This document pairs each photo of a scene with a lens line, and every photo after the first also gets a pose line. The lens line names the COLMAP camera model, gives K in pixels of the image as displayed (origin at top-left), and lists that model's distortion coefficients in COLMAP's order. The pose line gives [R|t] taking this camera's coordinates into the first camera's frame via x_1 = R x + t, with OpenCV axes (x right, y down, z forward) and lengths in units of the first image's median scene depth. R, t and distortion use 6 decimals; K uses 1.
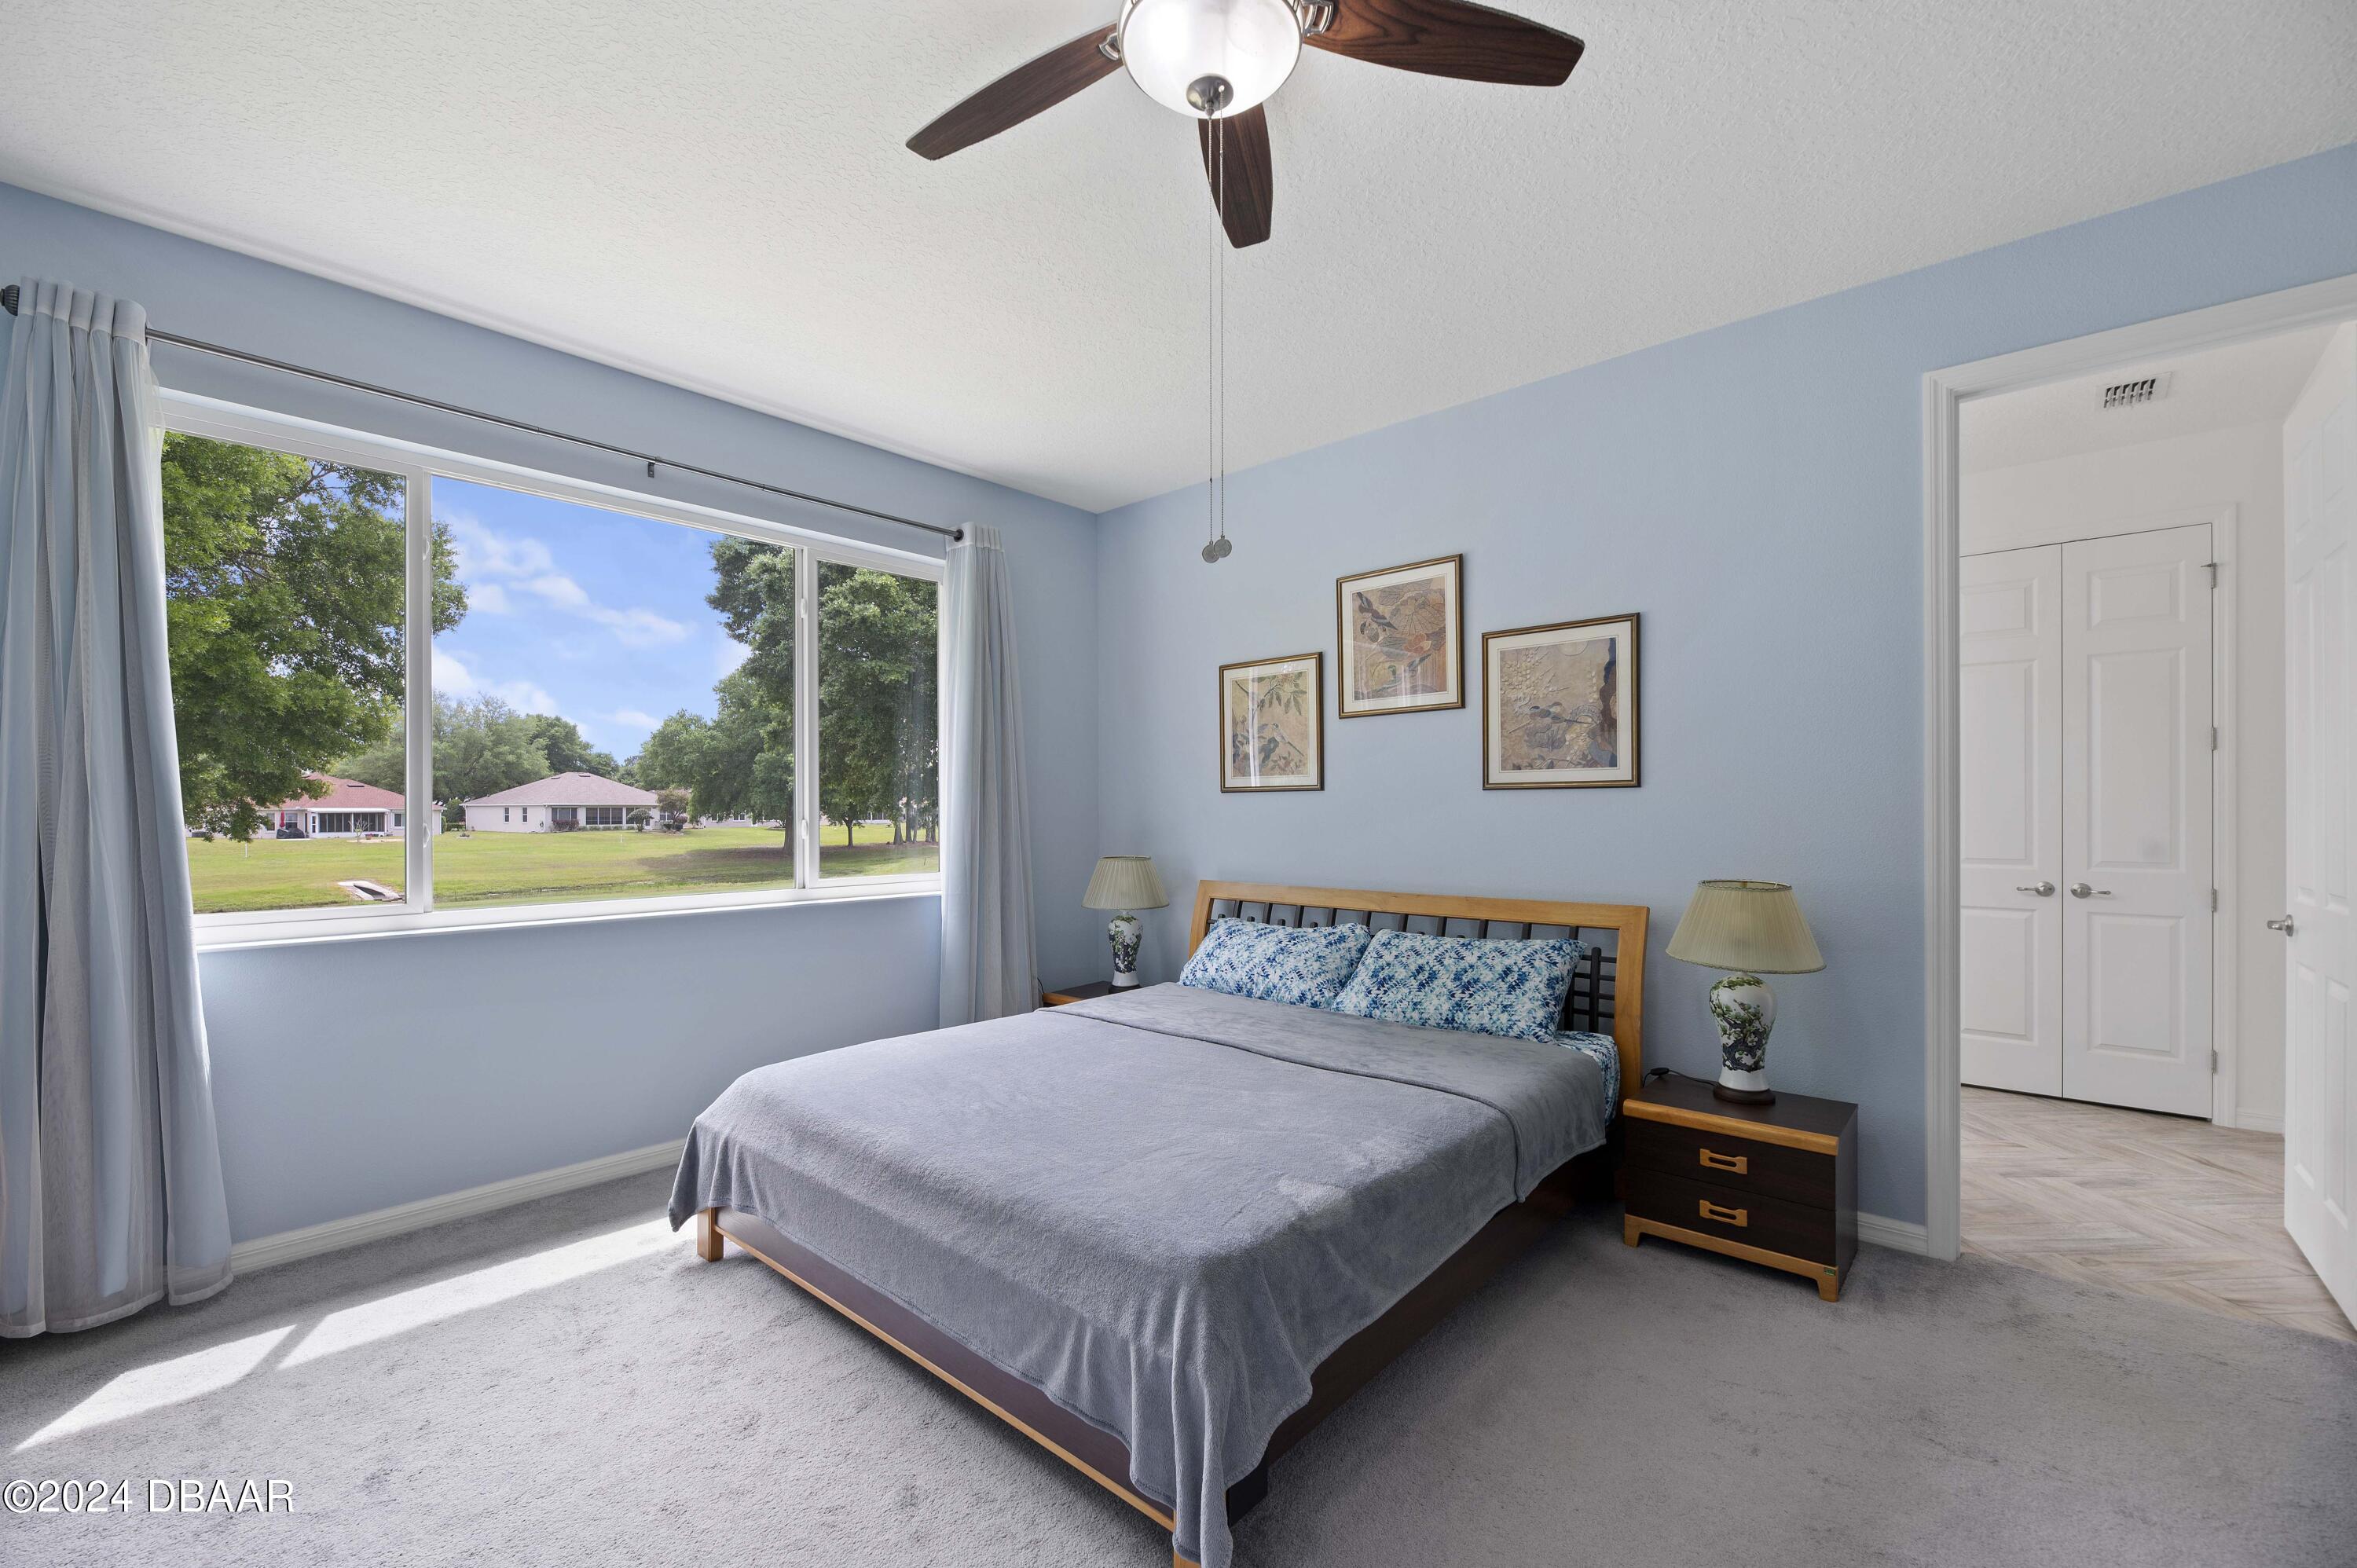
lens RADIAL K [[991.7, 0, 1174.9], [0, 991.7, 821.6], [0, 0, 1]] dist [-0.000367, -0.000074]
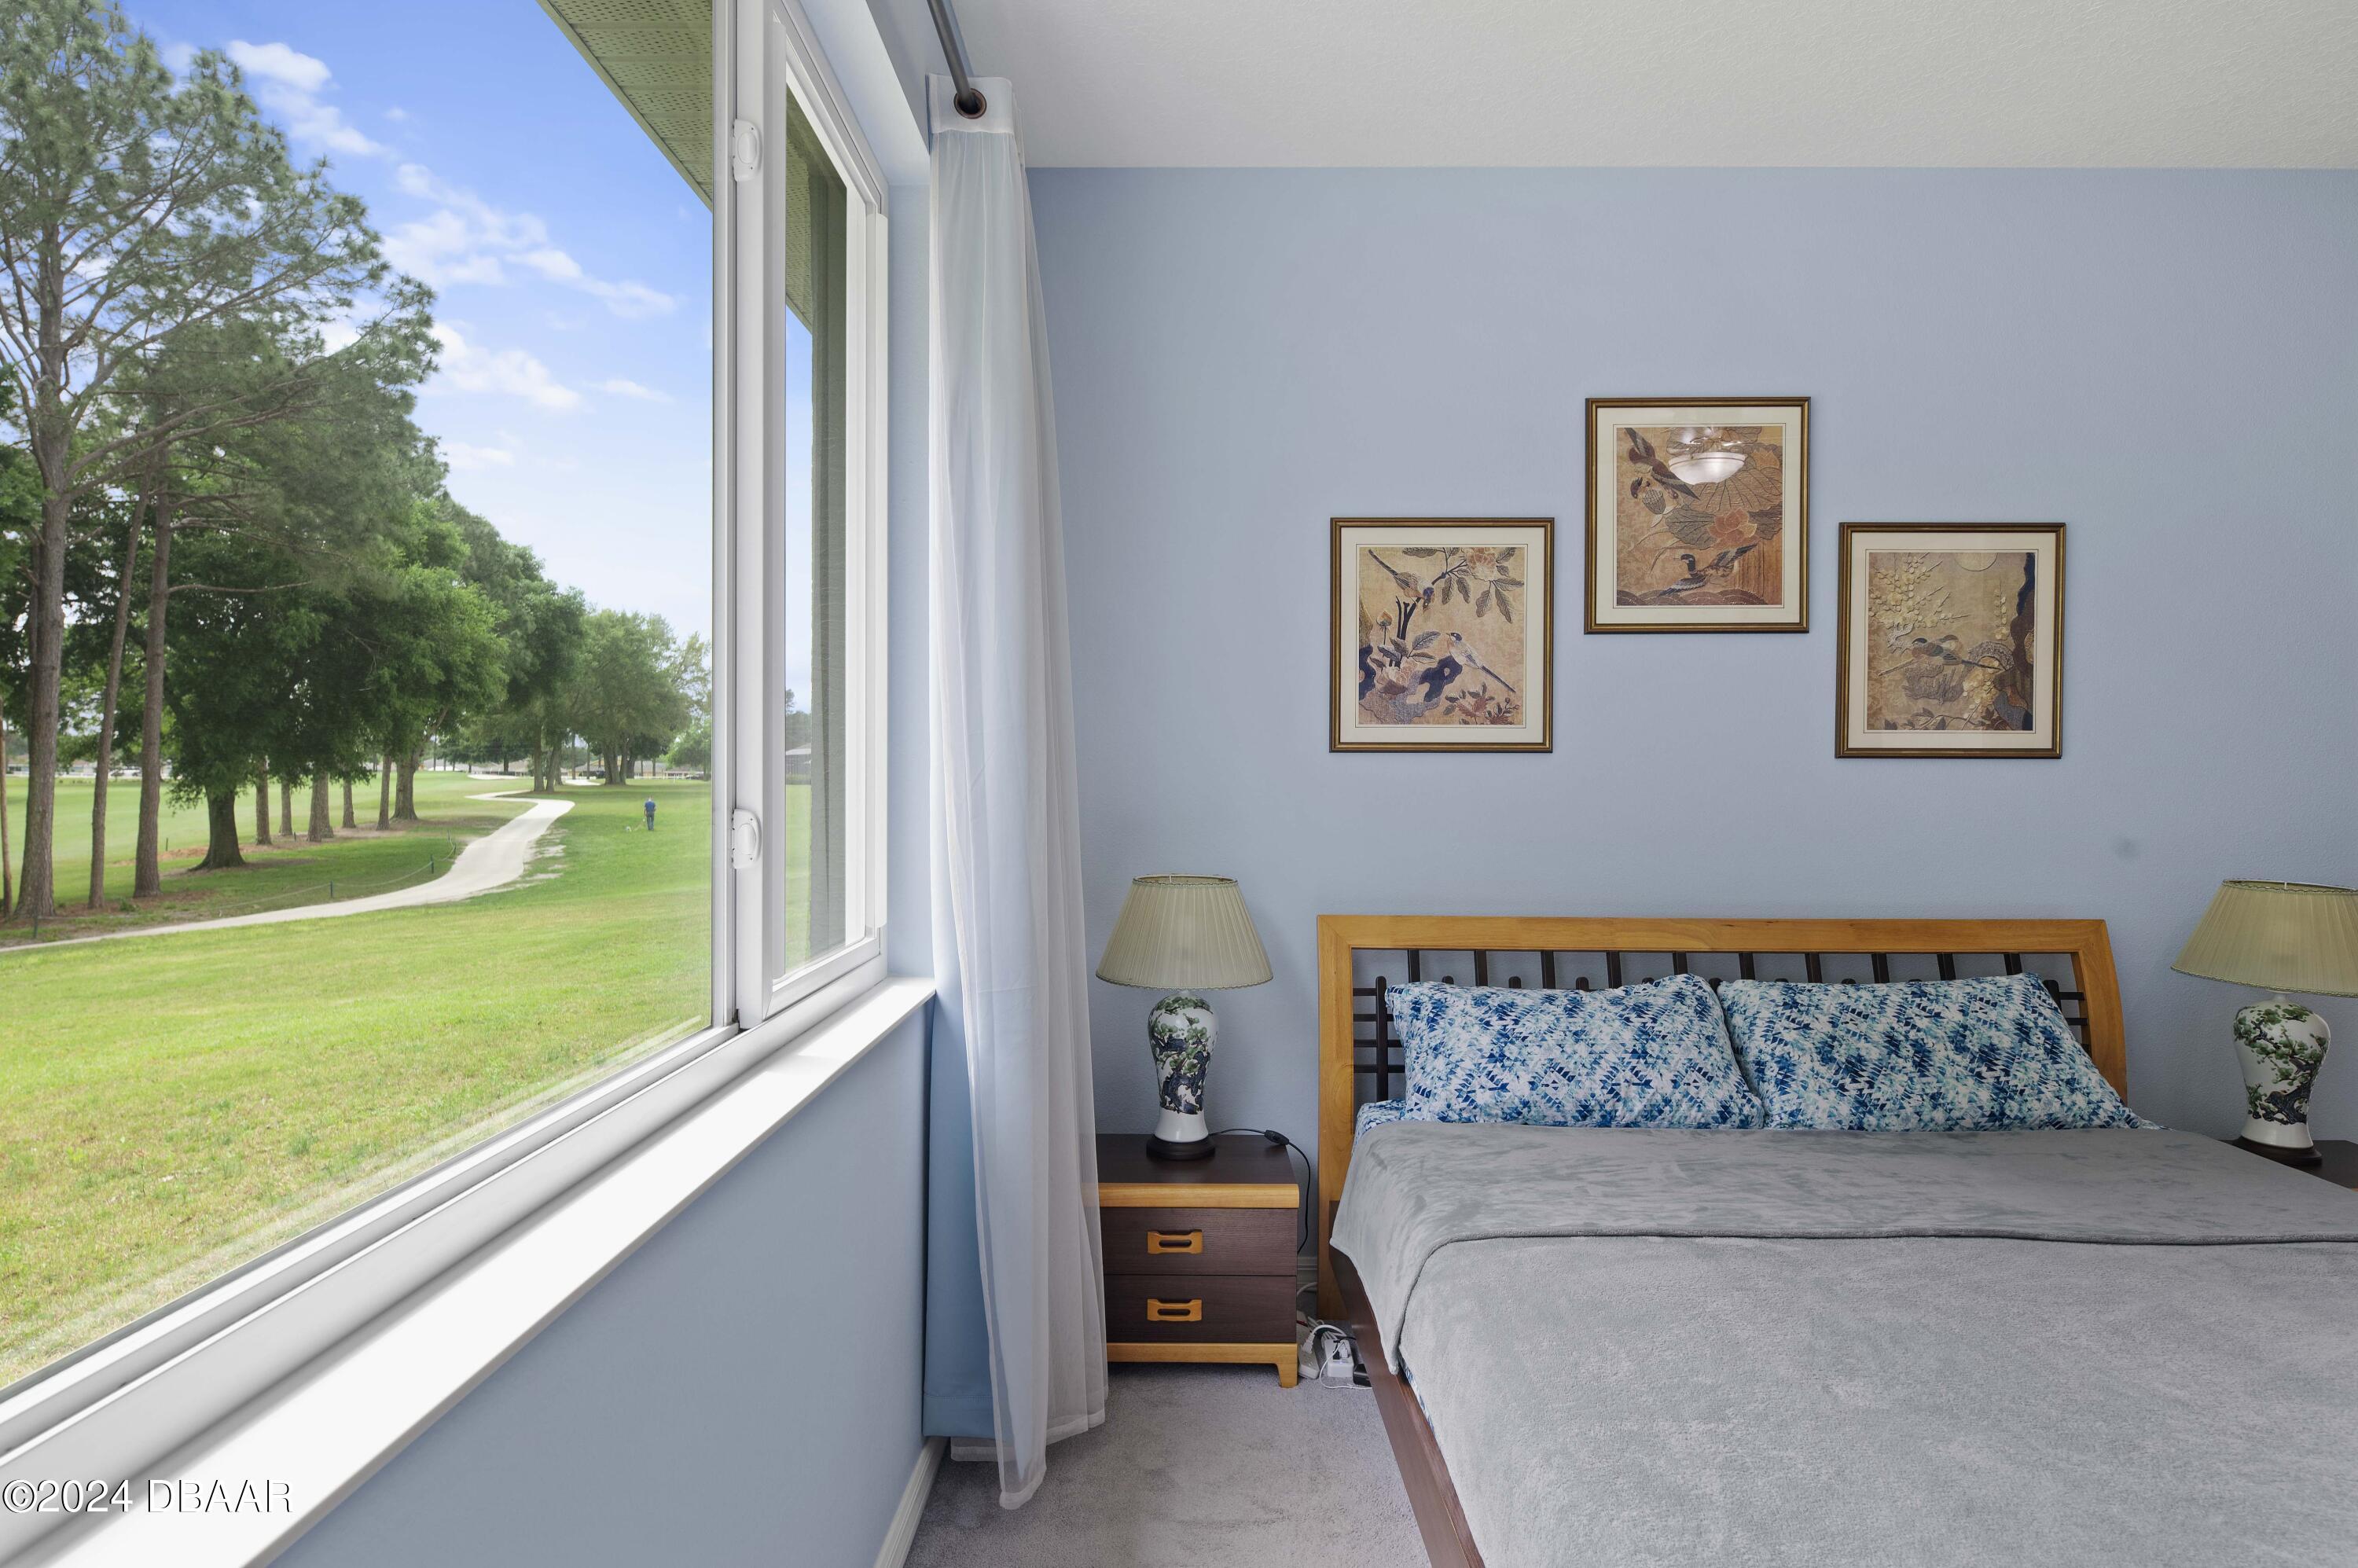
lens RADIAL K [[1304.8, 0, 1181.2], [0, 1304.8, 803.0], [0, 0, 1]] dist [0.006380, -0.002350]
pose [[0.740846, -0.005842, 0.671650, -0.614356], [0.000403, 0.999966, 0.008253, -0.009082], [-0.671675, -0.005843, 0.740823, 0.651300]]
